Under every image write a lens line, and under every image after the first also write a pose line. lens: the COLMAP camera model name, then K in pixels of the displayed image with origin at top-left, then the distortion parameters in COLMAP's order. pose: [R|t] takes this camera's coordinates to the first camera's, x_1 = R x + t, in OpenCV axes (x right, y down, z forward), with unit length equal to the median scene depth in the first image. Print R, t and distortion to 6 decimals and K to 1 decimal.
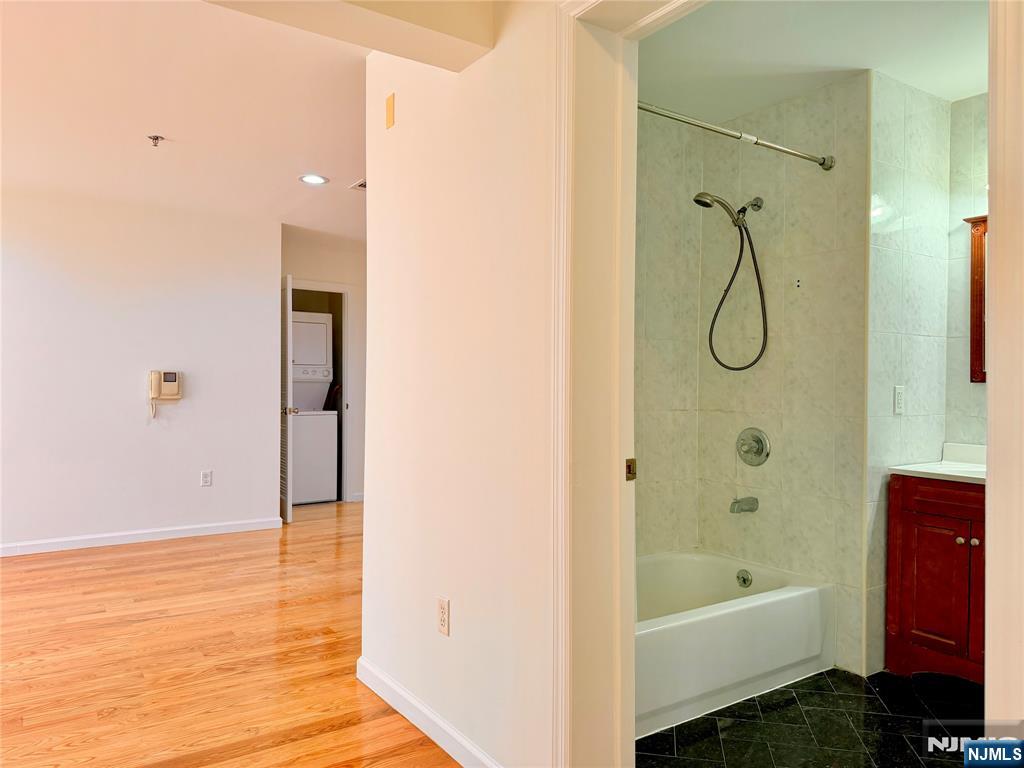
lens RADIAL K [[725.1, 0, 507.3], [0, 725.1, 382.4], [0, 0, 1]] dist [0.062523, -0.060006]
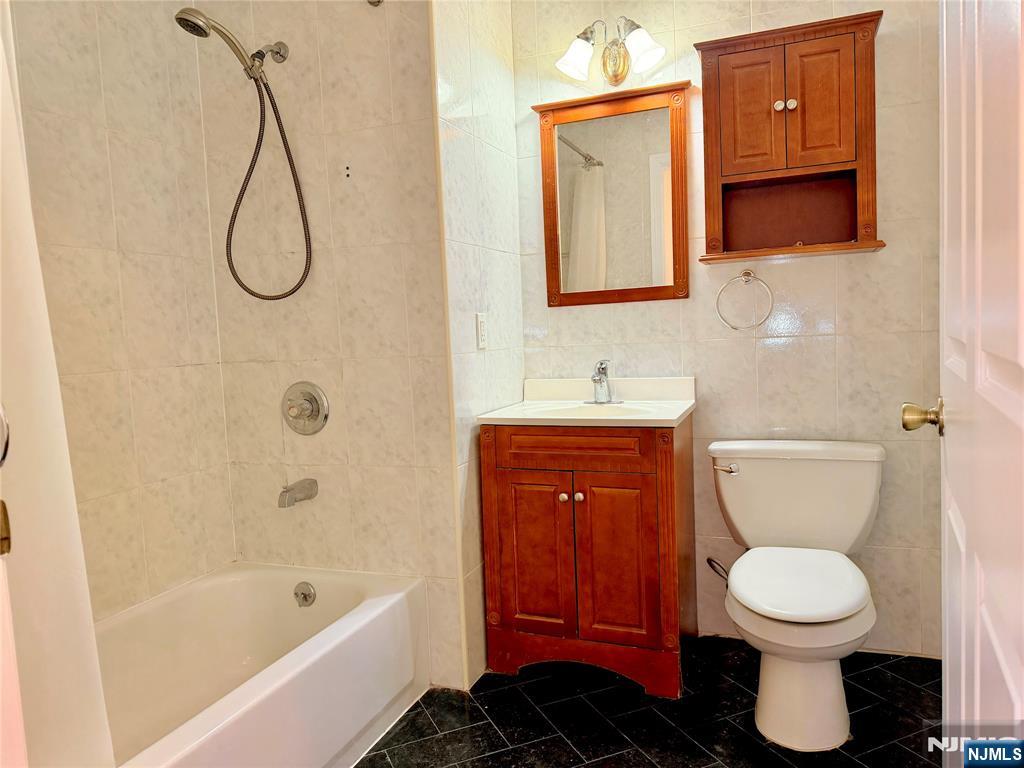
lens RADIAL K [[725.1, 0, 522.6], [0, 725.1, 390.8], [0, 0, 1]] dist [0.062523, -0.060006]
pose [[0.810272, -0.092242, 0.578749, 0.107072], [0.052533, 0.994992, 0.085035, 0.023432], [-0.583694, -0.038498, 0.811060, 0.324615]]
